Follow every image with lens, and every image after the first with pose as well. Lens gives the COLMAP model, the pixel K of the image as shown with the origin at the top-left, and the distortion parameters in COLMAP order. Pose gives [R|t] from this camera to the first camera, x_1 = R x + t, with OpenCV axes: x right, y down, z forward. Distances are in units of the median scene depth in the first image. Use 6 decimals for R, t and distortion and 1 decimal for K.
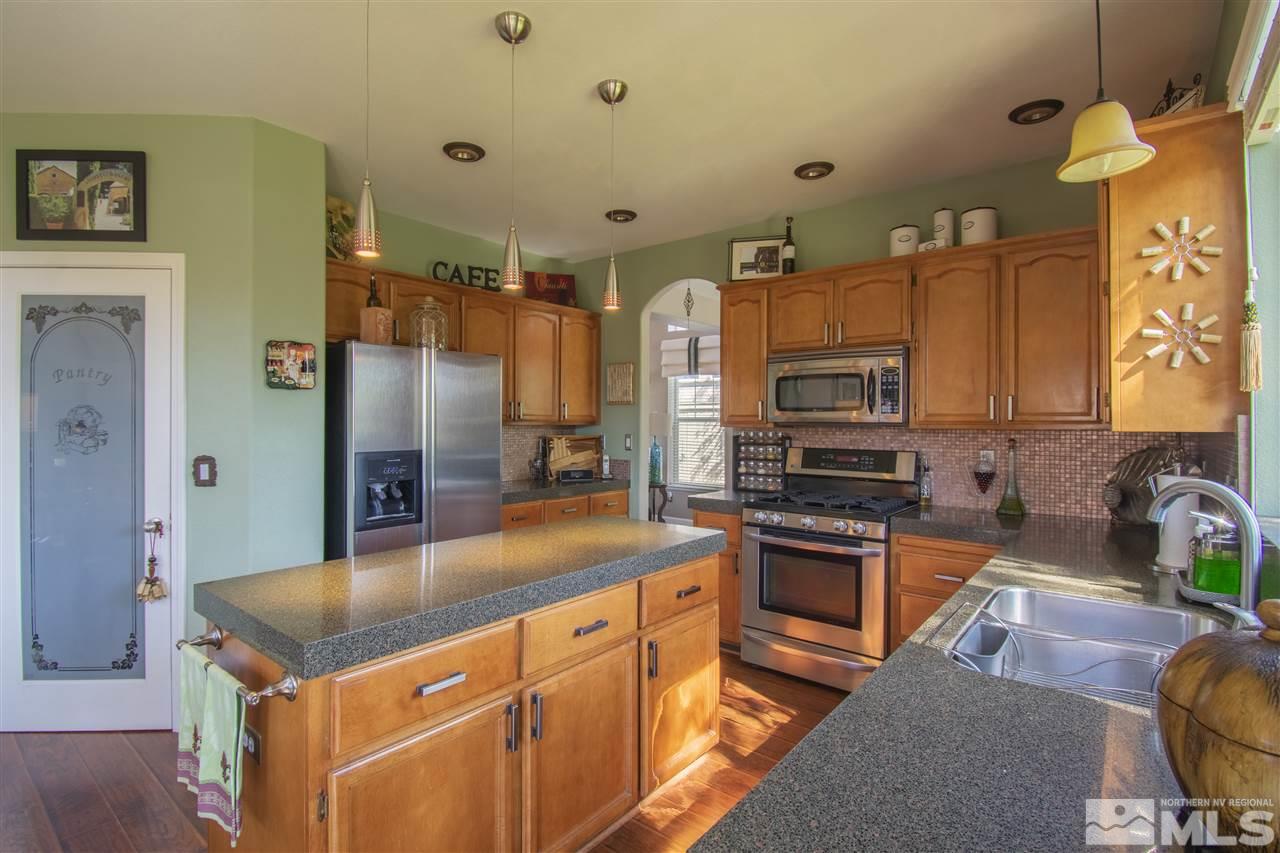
lens RADIAL K [[597.7, 0, 640.4], [0, 597.7, 419.5], [0, 0, 1]] dist [-0.001047, -0.000174]
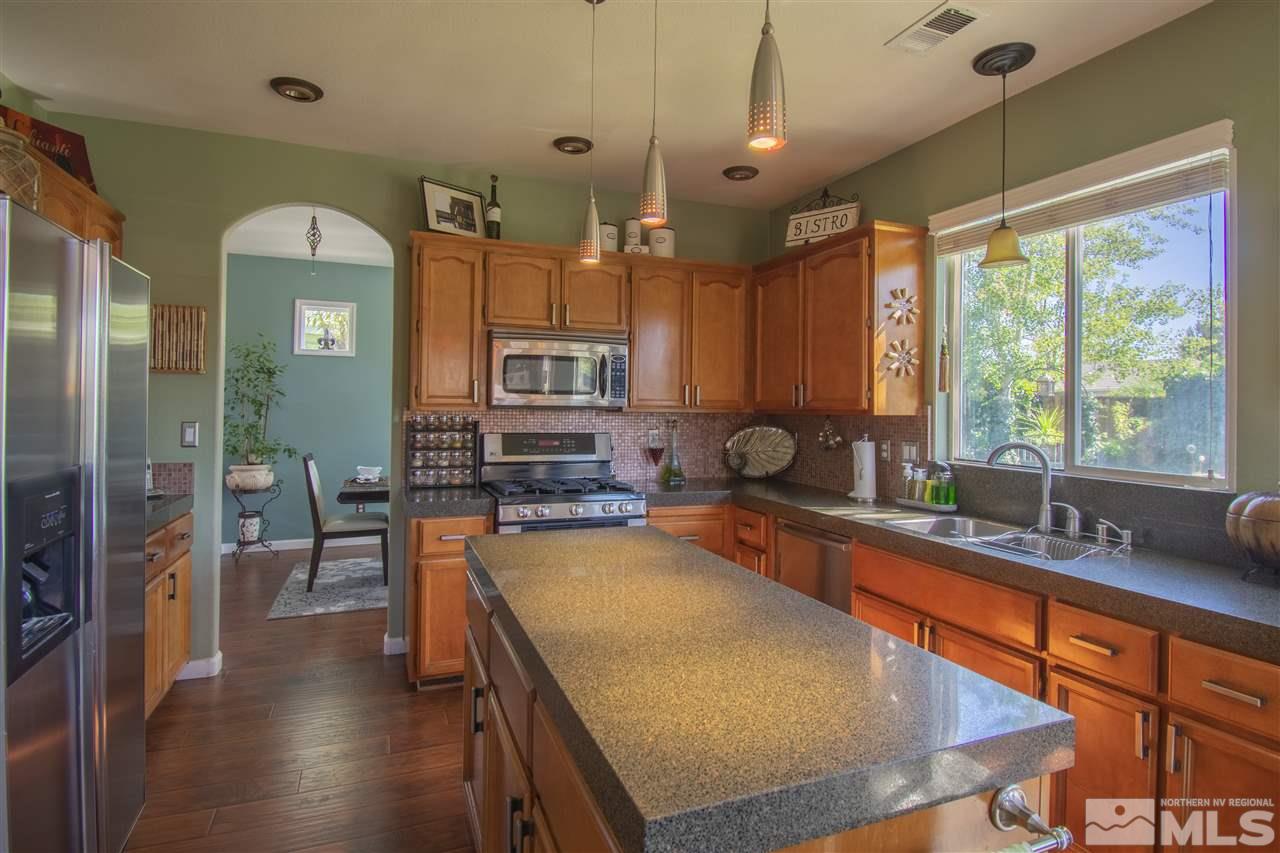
lens RADIAL K [[656.5, 0, 627.3], [0, 656.5, 402.0], [0, 0, 1]] dist [0.004958, -0.009605]
pose [[0.499516, 0.008122, 0.866266, -0.498584], [-0.013218, 0.999911, -0.001753, -0.000755], [-0.866204, -0.010575, 0.499579, 0.334109]]
